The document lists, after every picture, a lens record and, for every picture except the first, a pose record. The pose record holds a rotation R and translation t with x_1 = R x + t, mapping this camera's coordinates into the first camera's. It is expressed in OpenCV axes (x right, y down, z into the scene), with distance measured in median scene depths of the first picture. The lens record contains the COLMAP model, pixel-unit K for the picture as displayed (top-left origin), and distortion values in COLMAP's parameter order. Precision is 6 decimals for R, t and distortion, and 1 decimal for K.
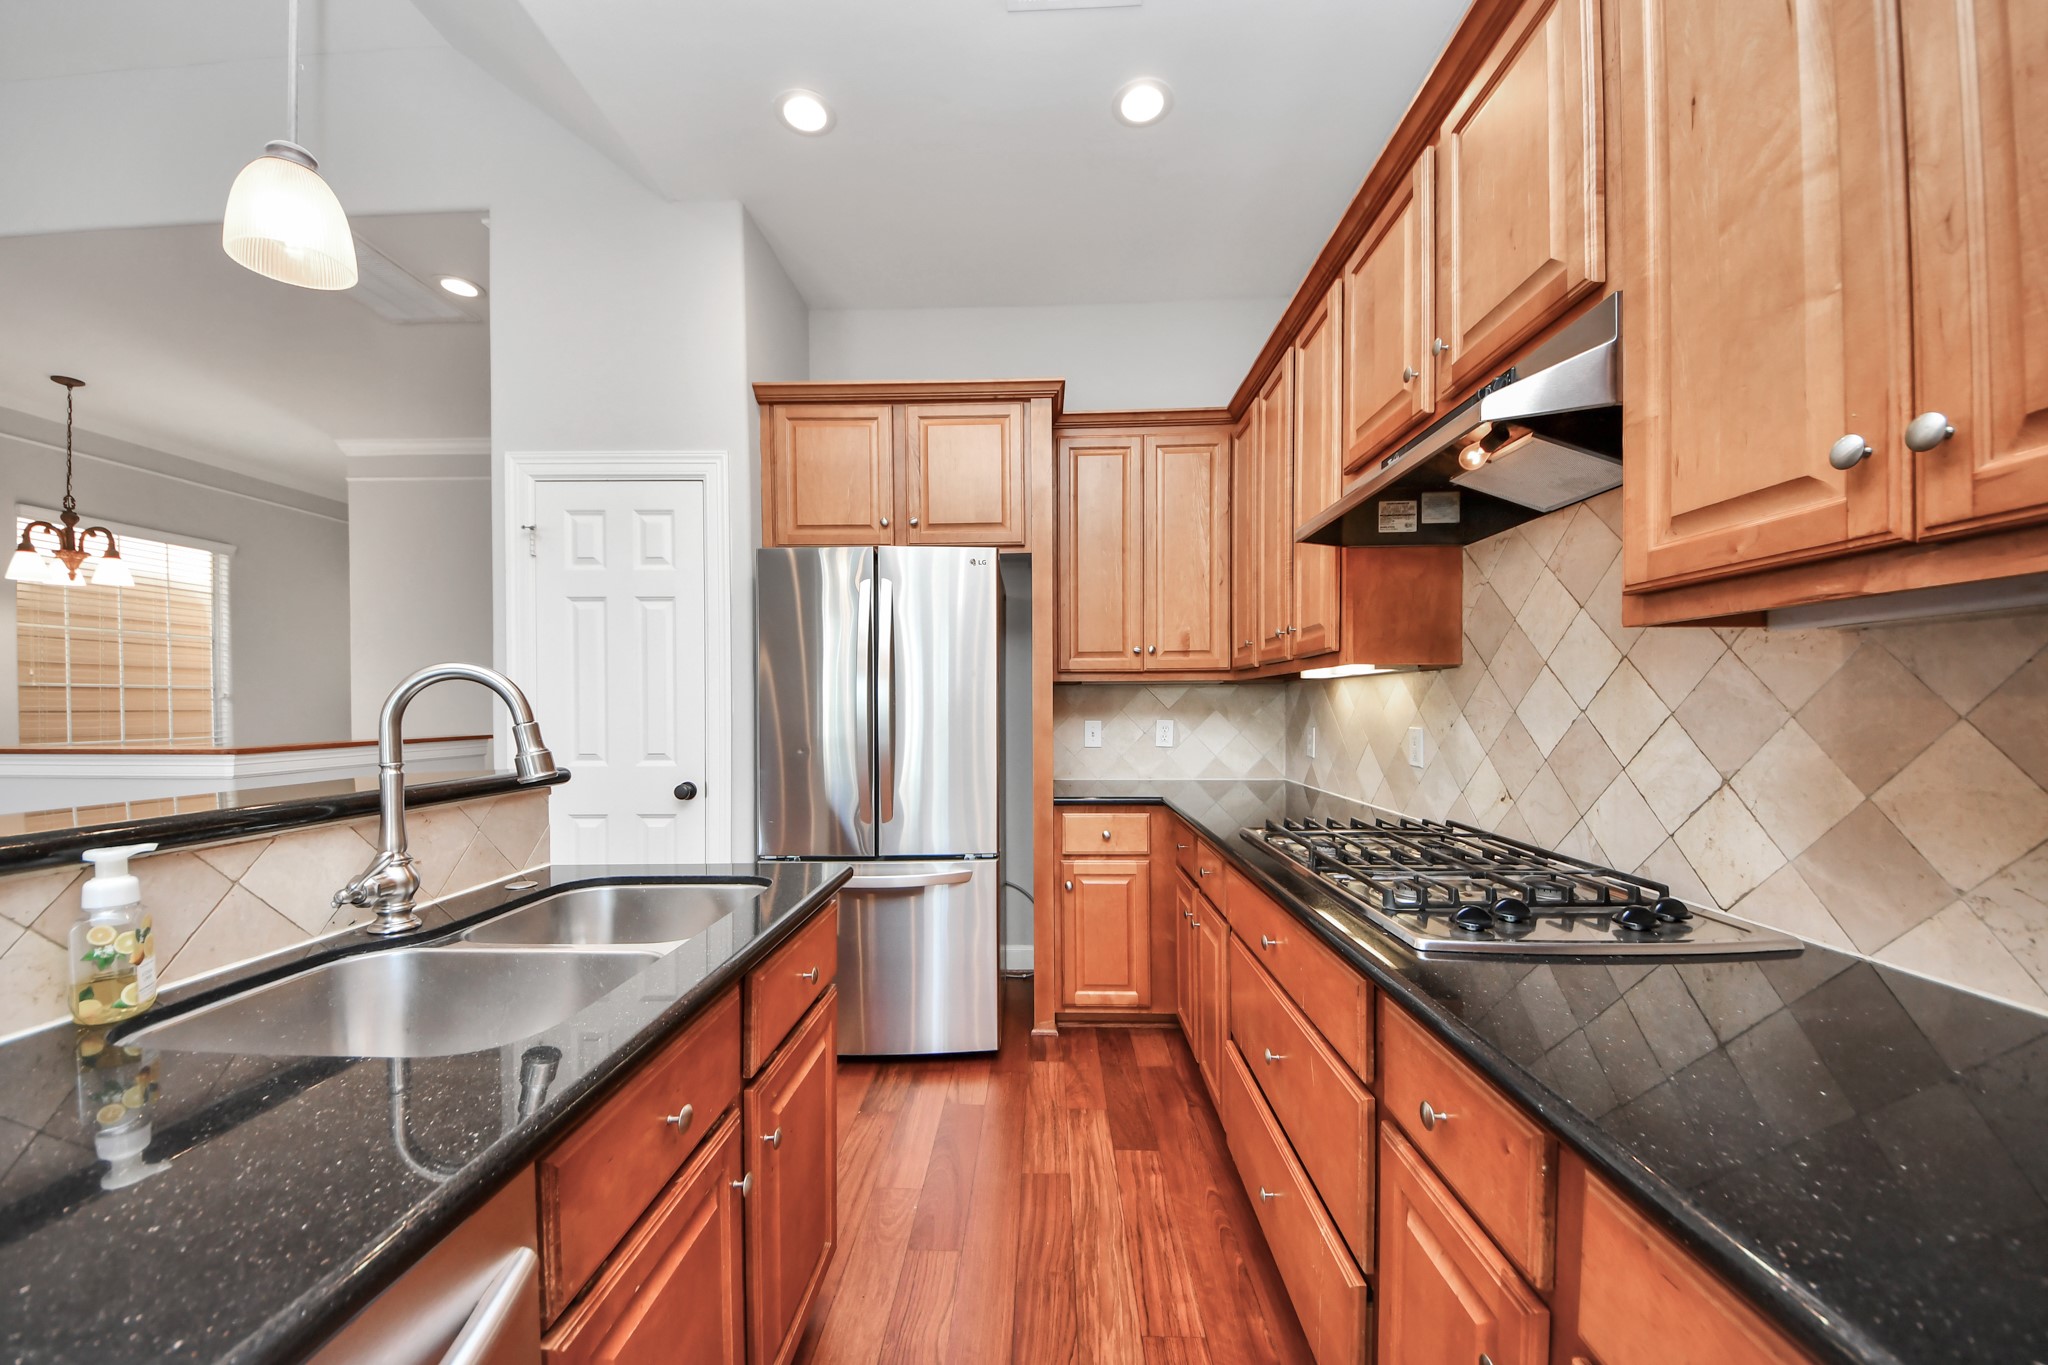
lens RADIAL K [[736.0, 0, 1021.9], [0, 736.0, 709.2], [0, 0, 1]] dist [0.039960, -0.018615]
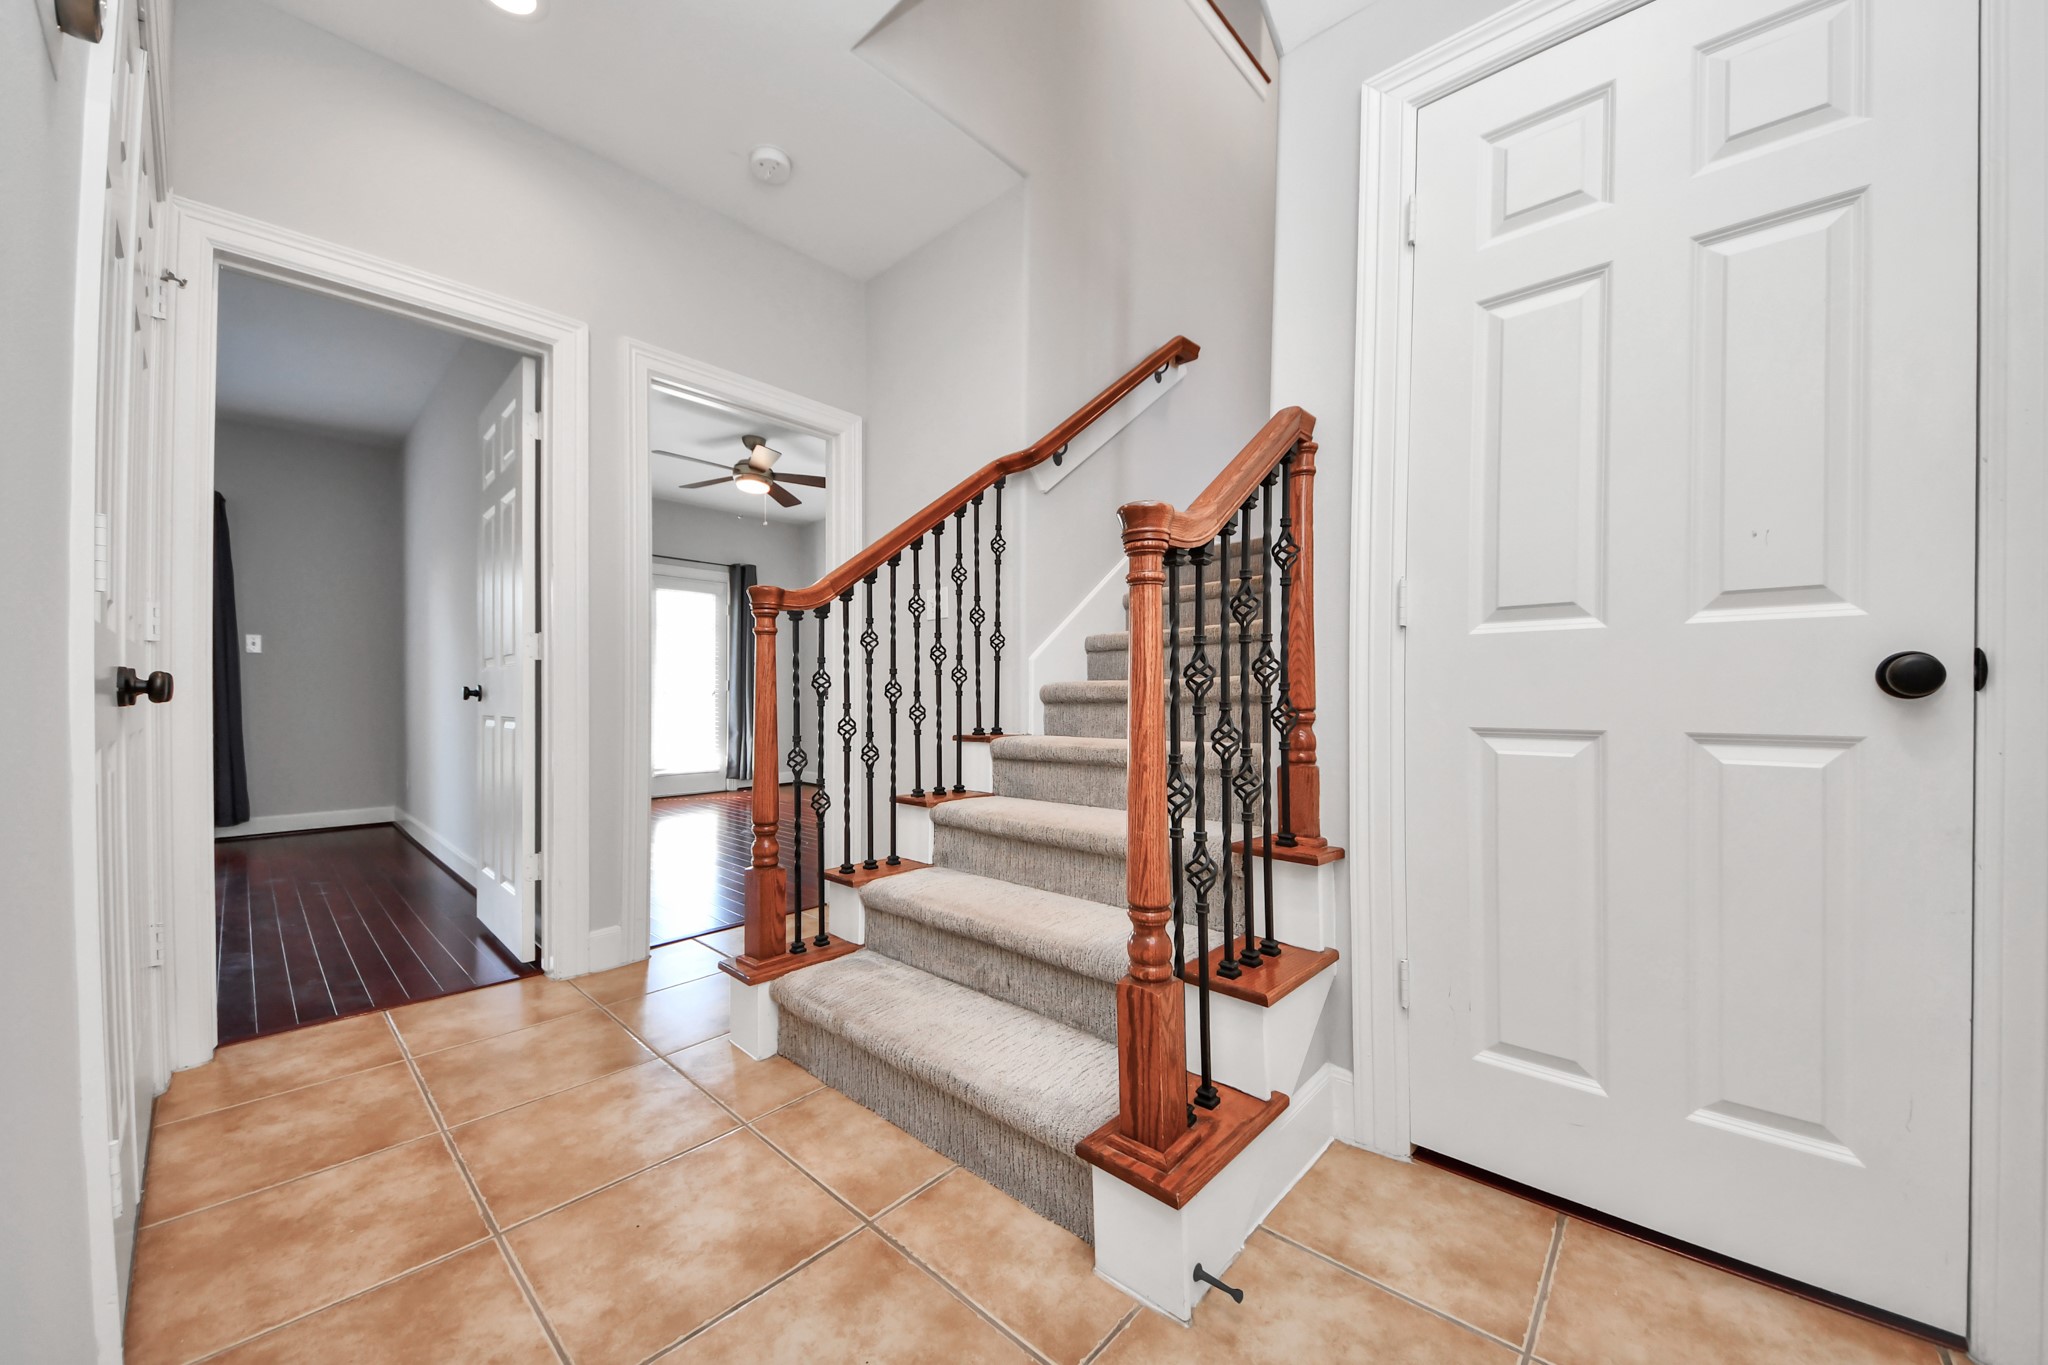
lens RADIAL K [[732.1, 0, 1021.3], [0, 732.1, 687.0], [0, 0, 1]] dist [0.027146, -0.018241]
pose [[0.757981, 0.003577, -0.652267, -0.542937], [-0.002745, 0.999994, 0.002294, 0.115776], [0.652271, 0.000051, 0.757986, 0.433869]]
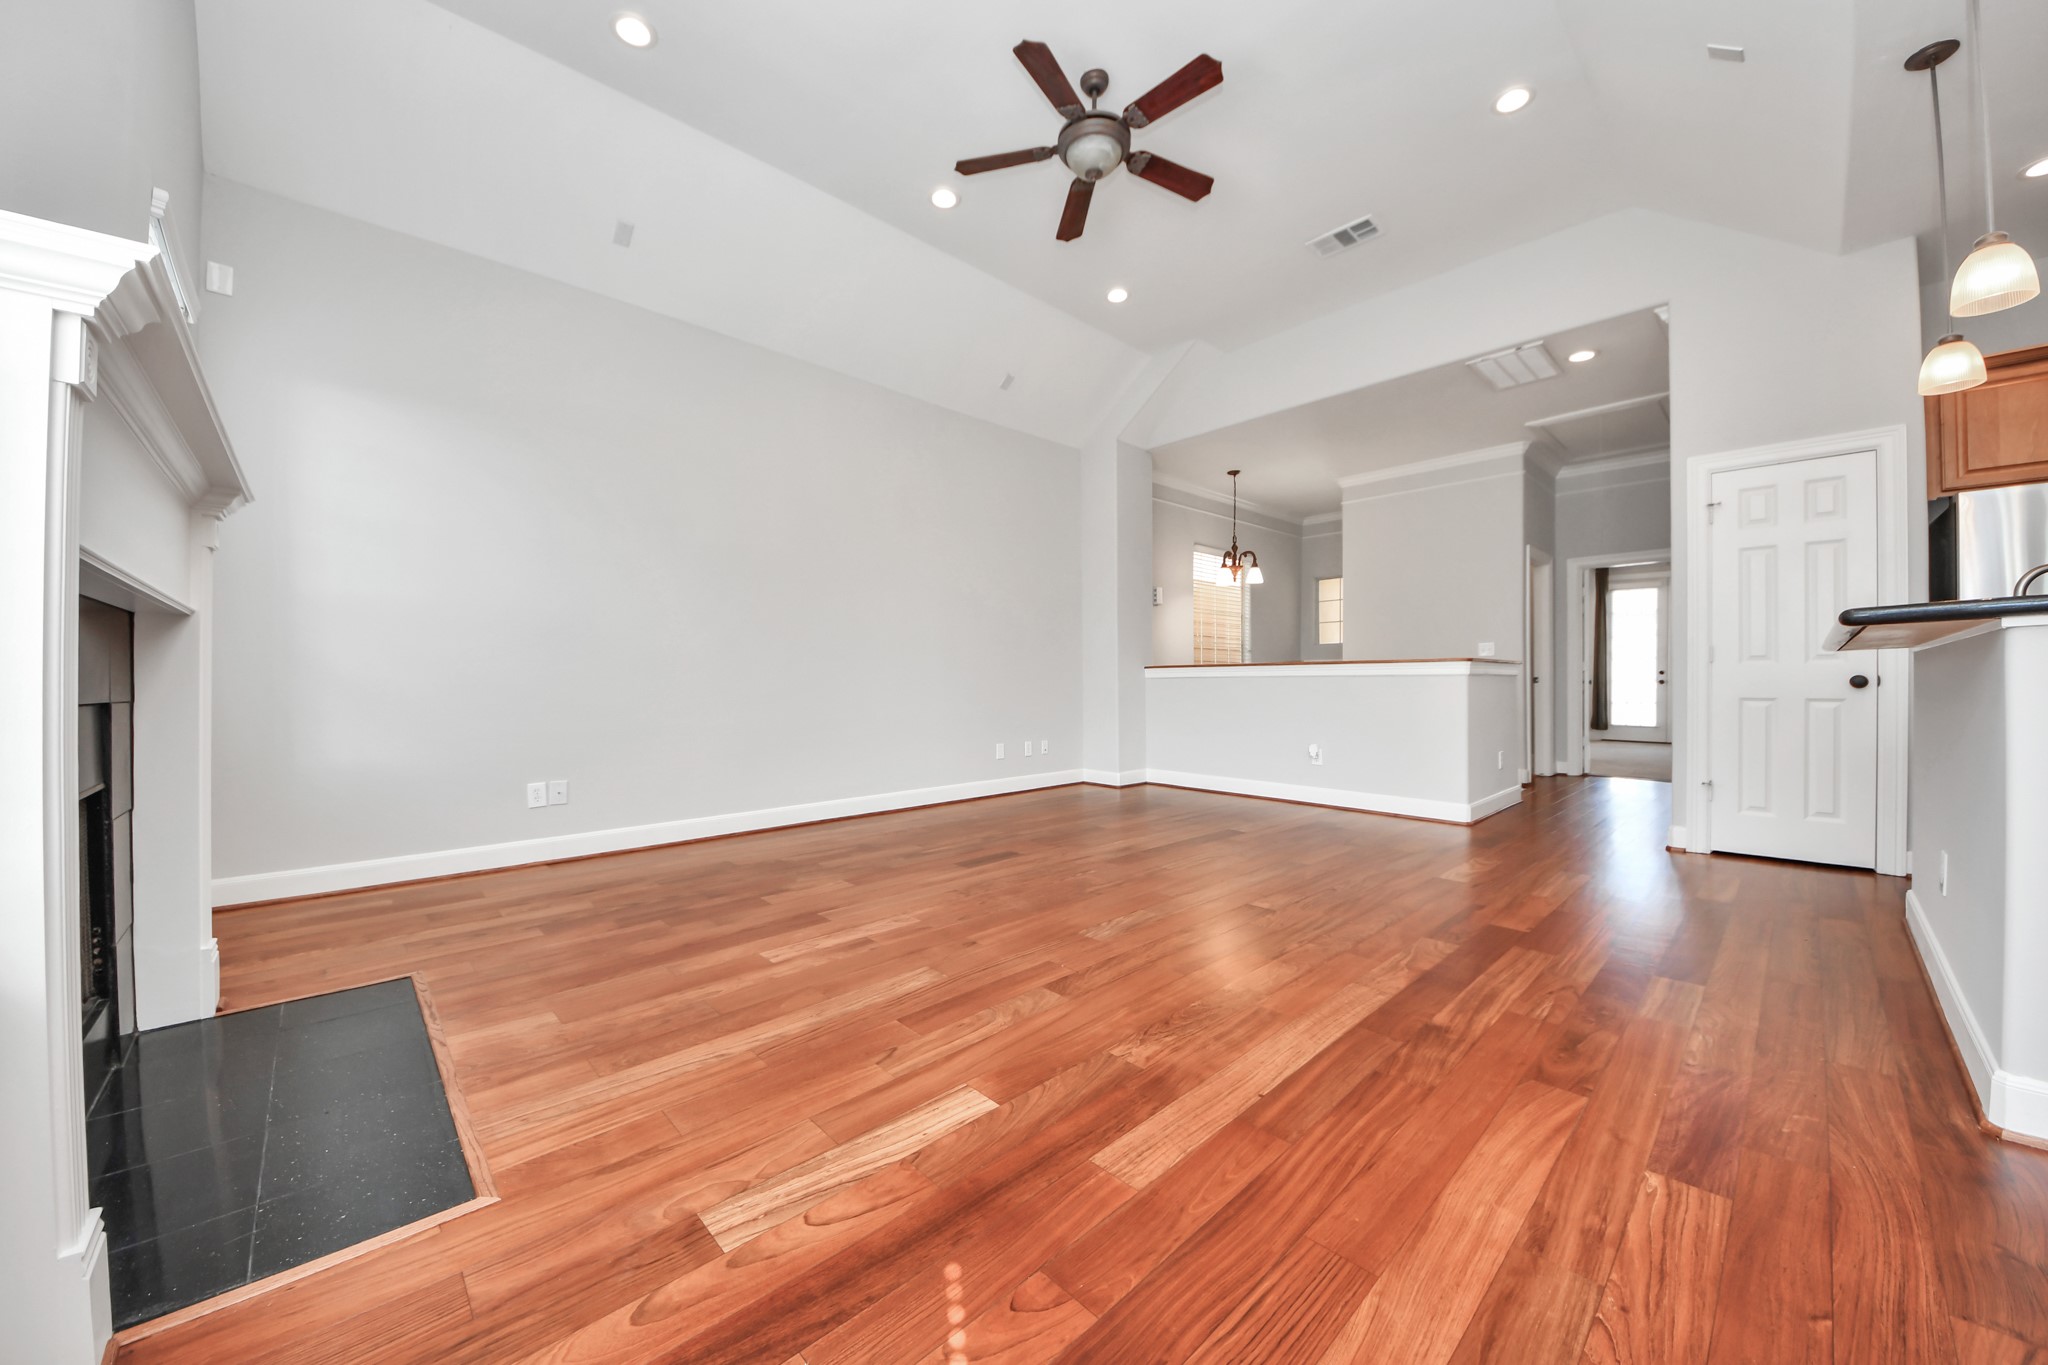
lens RADIAL K [[732.1, 0, 1021.3], [0, 732.1, 687.0], [0, 0, 1]] dist [0.027146, -0.018241]
pose [[0.717127, 0.007043, -0.696907, -0.607057], [-0.002372, 0.999968, 0.007664, 0.112714], [0.696938, -0.003843, 0.717121, -1.019053]]
